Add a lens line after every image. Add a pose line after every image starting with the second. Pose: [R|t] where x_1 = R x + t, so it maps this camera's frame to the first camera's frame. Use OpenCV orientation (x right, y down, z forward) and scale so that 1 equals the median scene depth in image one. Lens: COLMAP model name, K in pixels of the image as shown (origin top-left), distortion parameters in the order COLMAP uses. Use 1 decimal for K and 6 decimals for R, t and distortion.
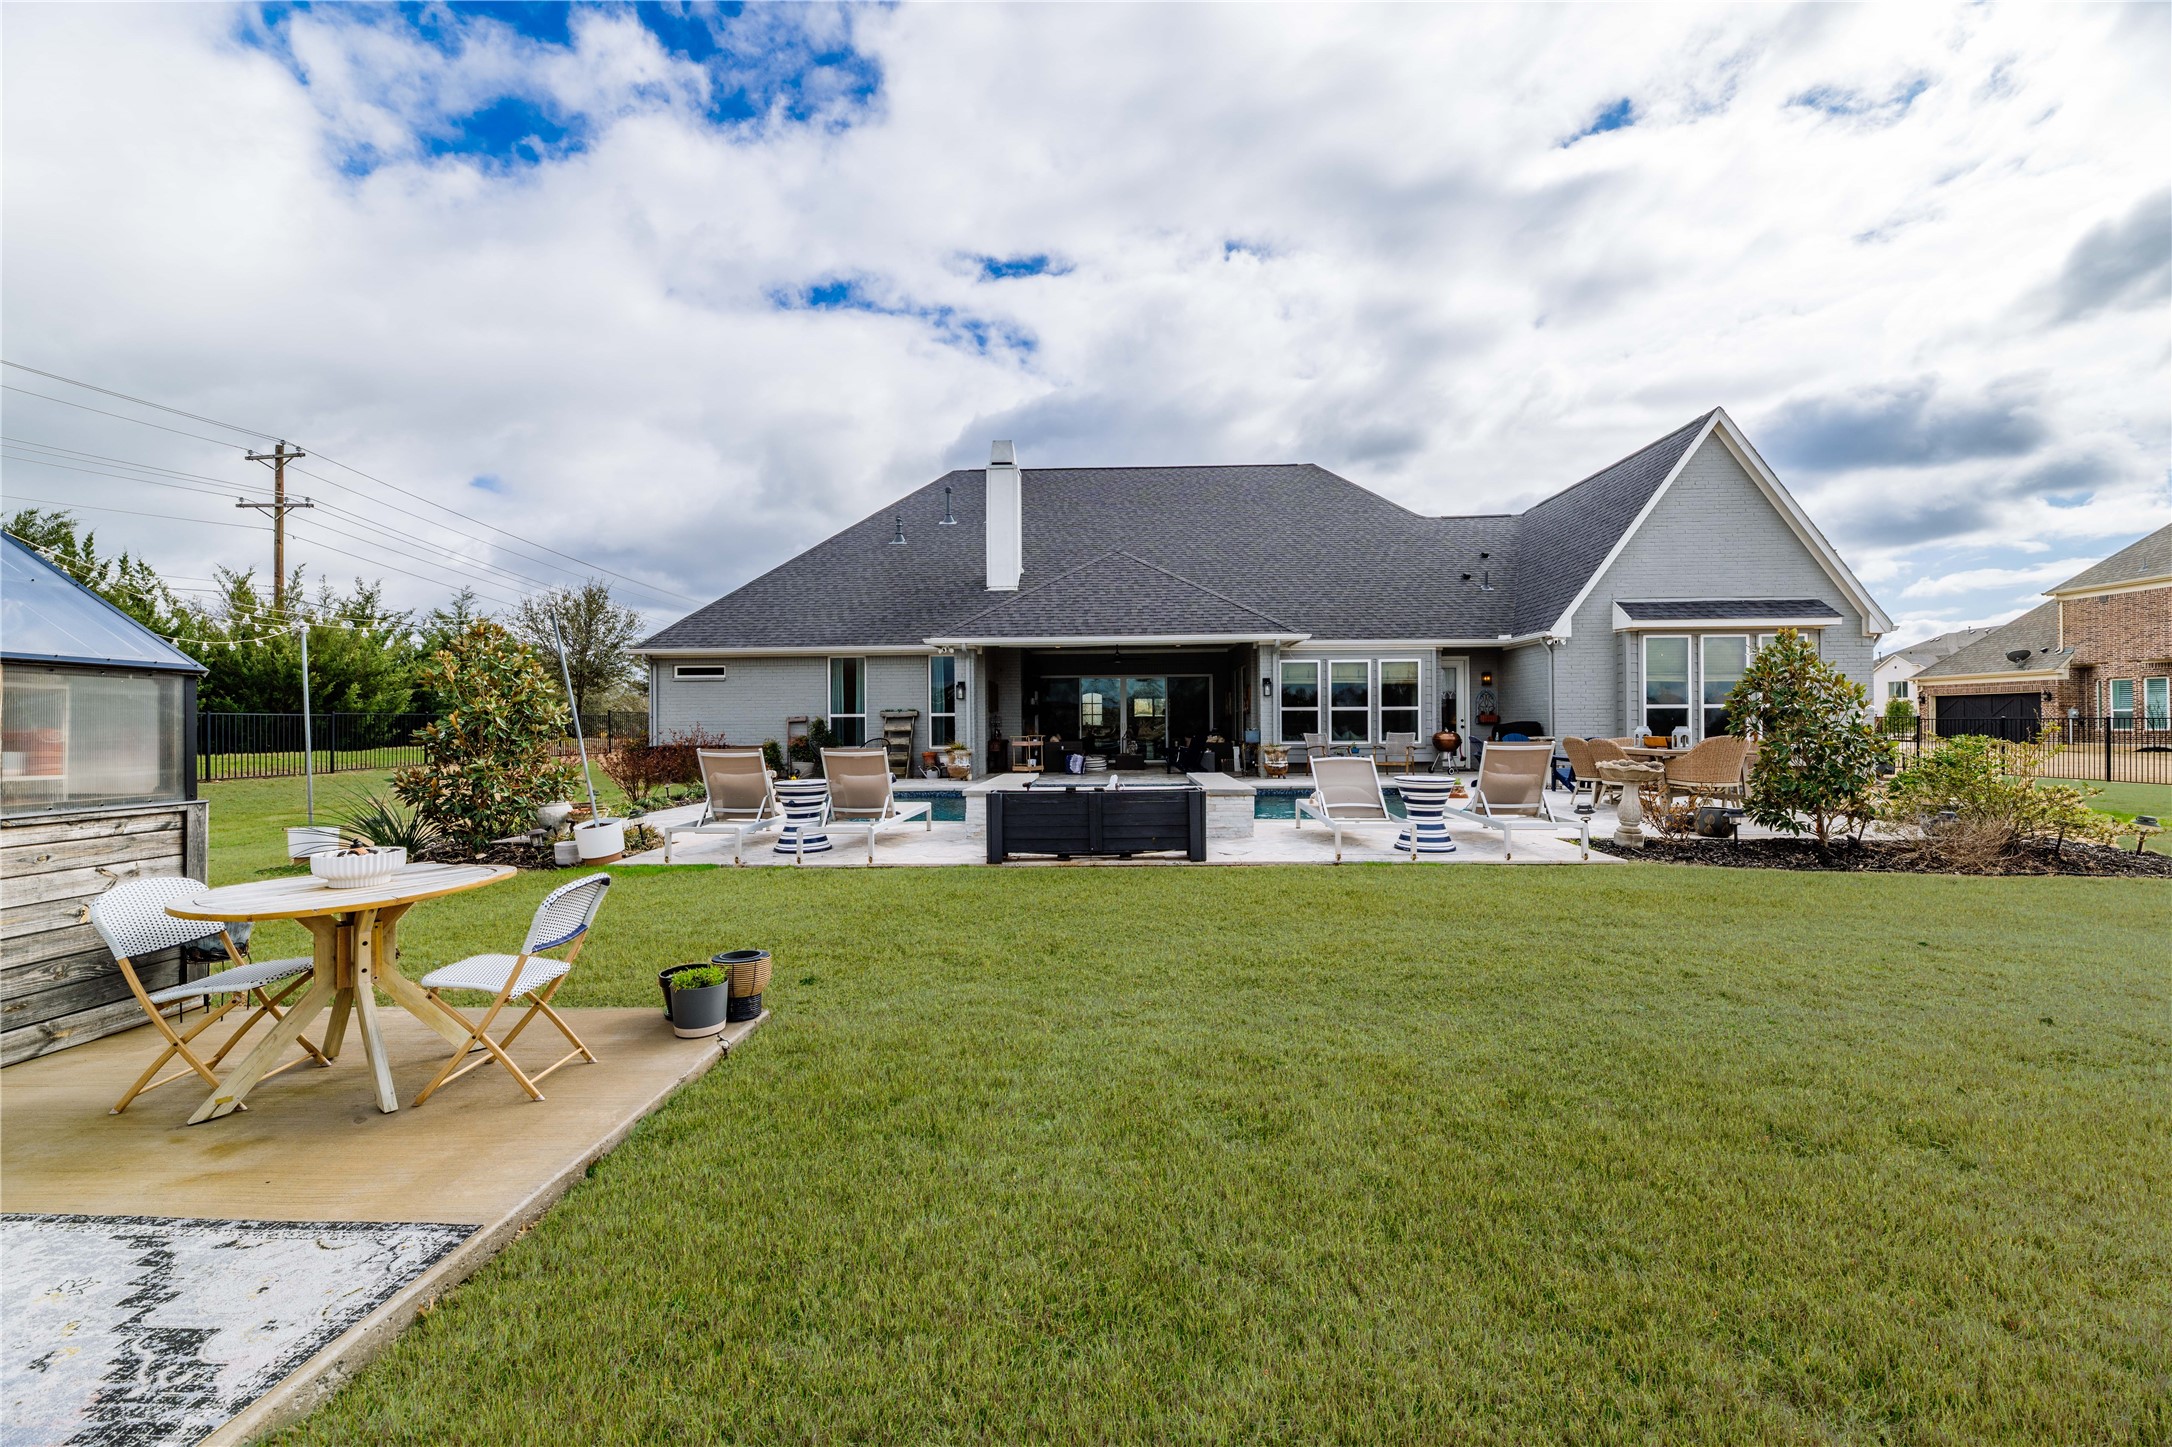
lens RADIAL K [[909.3, 0, 1095.1], [0, 909.3, 712.9], [0, 0, 1]] dist [0.003347, -0.000013]
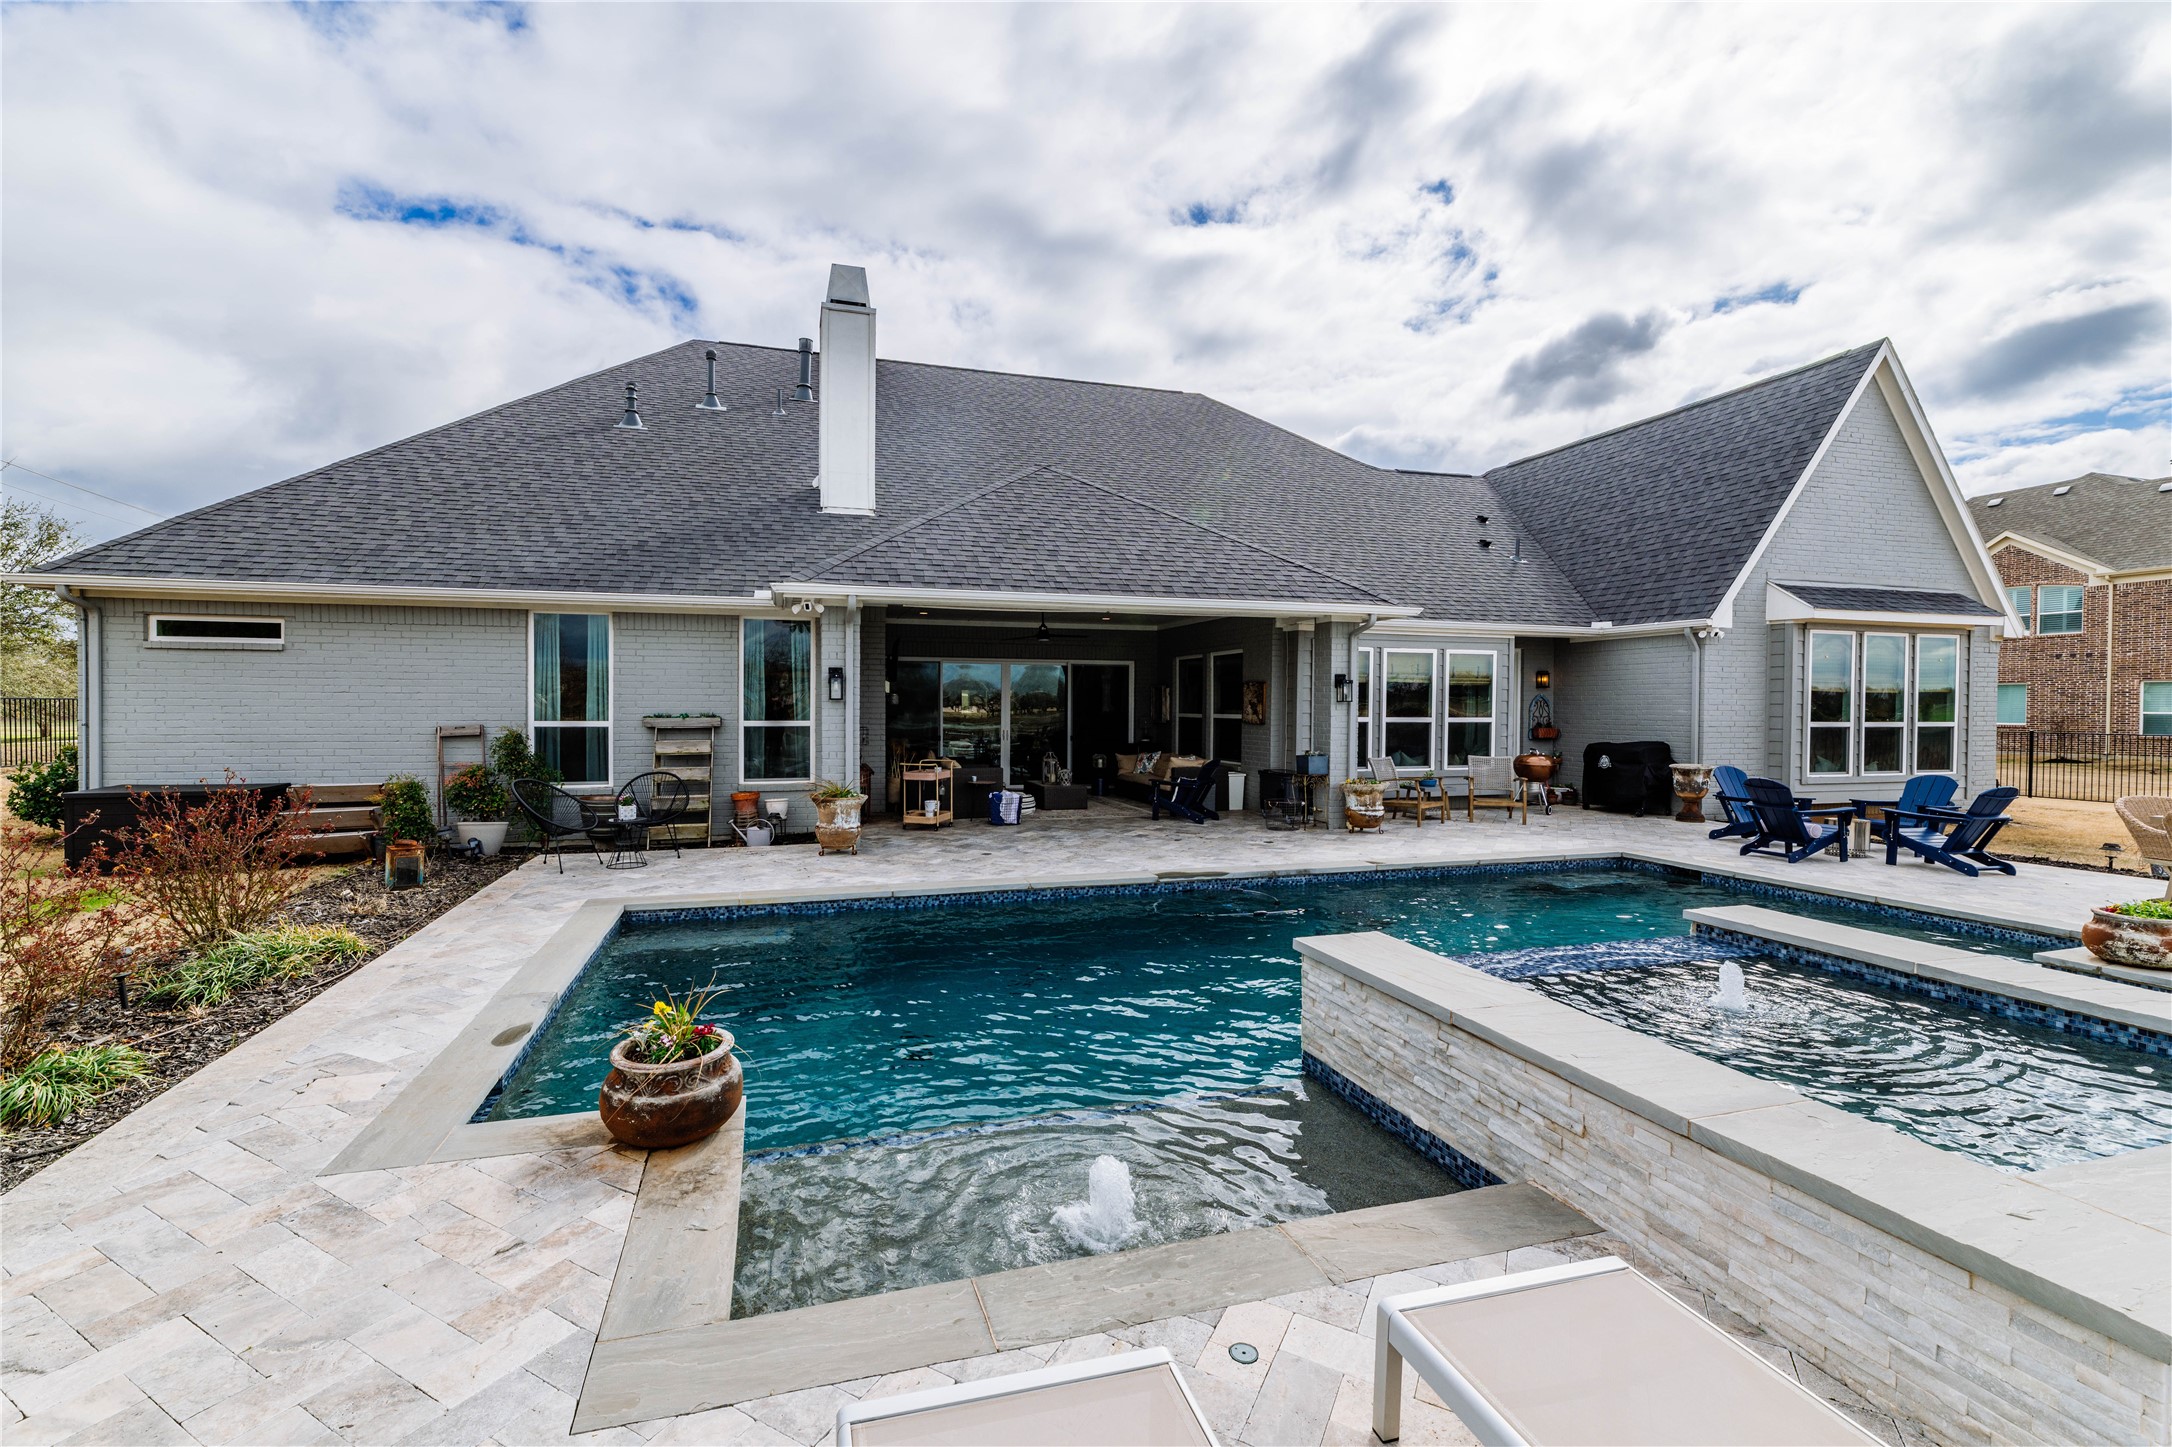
lens RADIAL K [[864.6, 0, 1072.3], [0, 864.6, 723.5], [0, 0, 1]] dist [-0.008190, -0.000178]
pose [[0.937760, 0.003470, 0.347268, -0.171592], [-0.013746, 0.999537, 0.027131, -0.014420], [-0.347013, -0.030215, 0.937373, 0.426861]]
